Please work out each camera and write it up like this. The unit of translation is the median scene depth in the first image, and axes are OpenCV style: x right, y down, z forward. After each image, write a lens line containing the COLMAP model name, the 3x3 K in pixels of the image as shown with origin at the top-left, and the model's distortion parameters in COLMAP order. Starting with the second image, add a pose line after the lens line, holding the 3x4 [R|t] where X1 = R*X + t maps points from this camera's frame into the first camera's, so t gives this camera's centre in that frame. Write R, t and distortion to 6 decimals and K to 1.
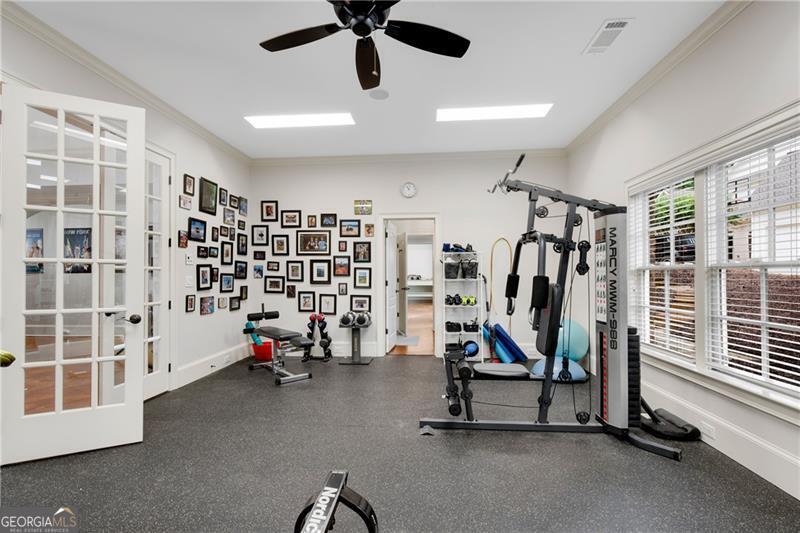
lens RADIAL K [[324.5, 0, 400.6], [0, 324.5, 275.1], [0, 0, 1]] dist [0.000309, 0.000056]
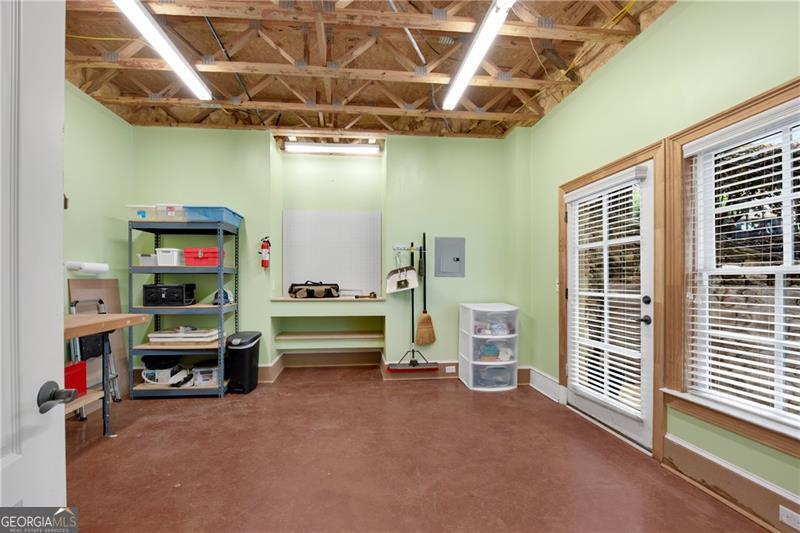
lens RADIAL K [[324.5, 0, 400.6], [0, 324.5, 275.1], [0, 0, 1]] dist [0.000309, 0.000056]
pose [[0.979407, 0.007471, 0.201756, 0.028430], [-0.003677, 0.999809, -0.019174, -0.000522], [-0.201861, 0.018037, 0.979248, 0.342723]]
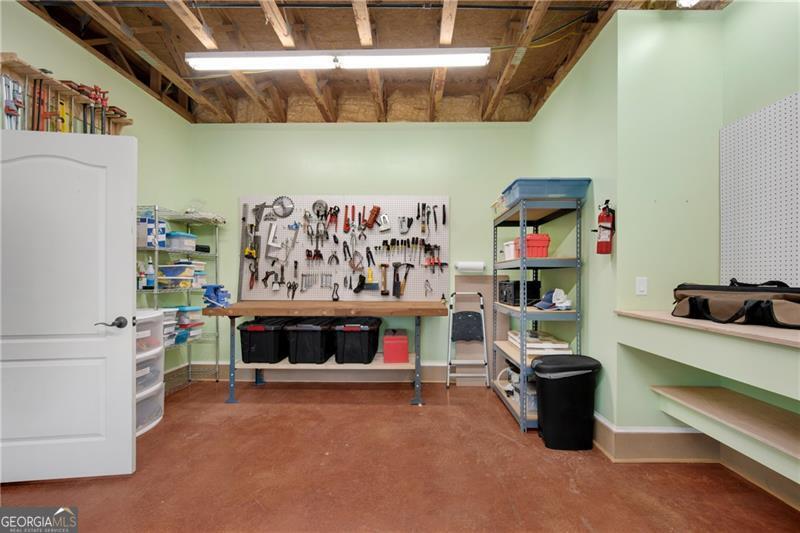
lens RADIAL K [[324.5, 0, 400.6], [0, 324.5, 275.1], [0, 0, 1]] dist [0.000309, 0.000056]
pose [[0.040875, 0.000523, -0.999164, 0.077310], [-0.004731, 0.999989, 0.000330, -0.000914], [0.999153, 0.004713, 0.040877, 0.436800]]
